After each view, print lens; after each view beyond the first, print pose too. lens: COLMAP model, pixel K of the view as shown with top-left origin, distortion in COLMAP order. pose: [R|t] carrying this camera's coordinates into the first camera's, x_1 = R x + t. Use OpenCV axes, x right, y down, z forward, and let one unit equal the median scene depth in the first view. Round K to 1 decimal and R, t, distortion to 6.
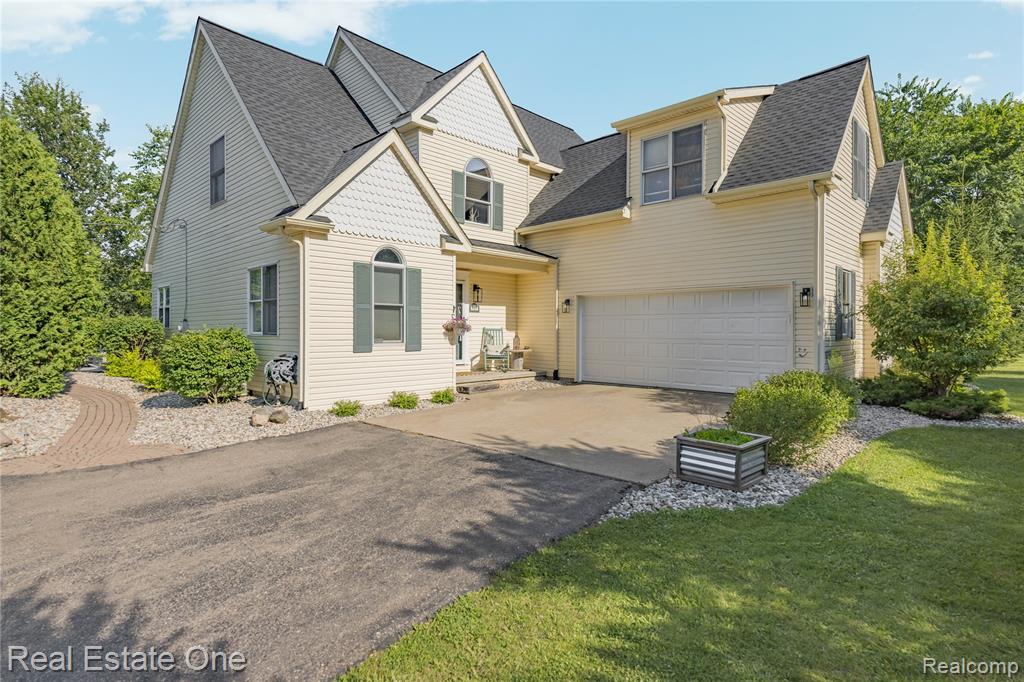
lens RADIAL K [[537.1, 0, 512.0], [0, 537.1, 341.0], [0, 0, 1]] dist [0.001053, -0.001058]
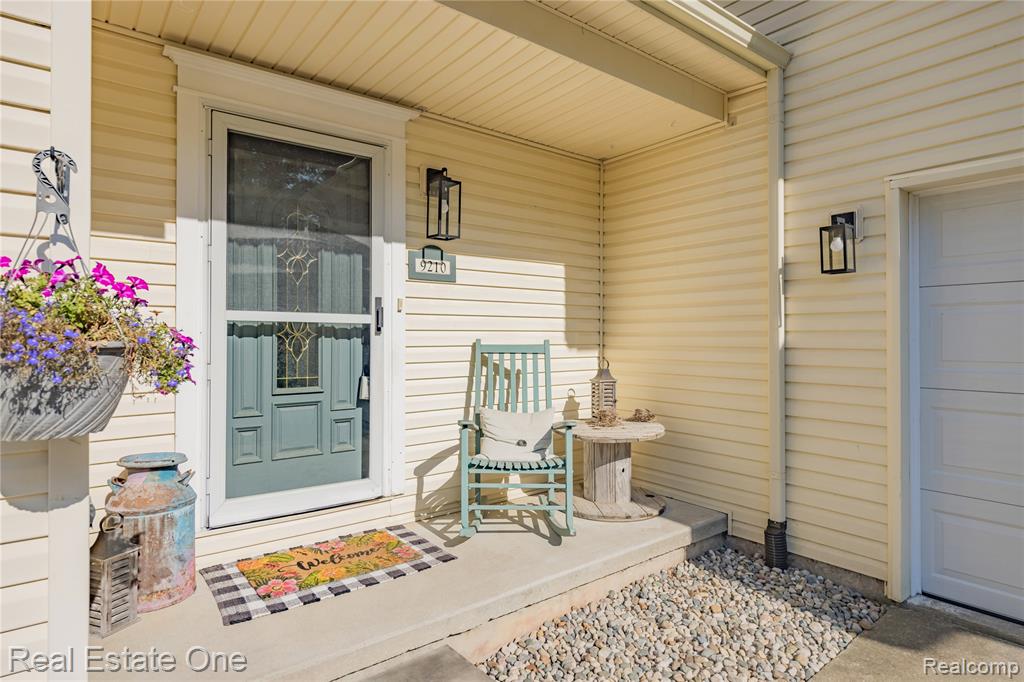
lens RADIAL K [[554.6, 0, 512.0], [0, 554.6, 341.0], [0, 0, 1]] dist [-0.001689, 0.000713]
pose [[0.990983, -0.000398, -0.133985, 0.000241], [-0.001168, 0.999932, -0.011612, -0.026632], [0.133980, 0.011664, 0.990915, 0.891315]]
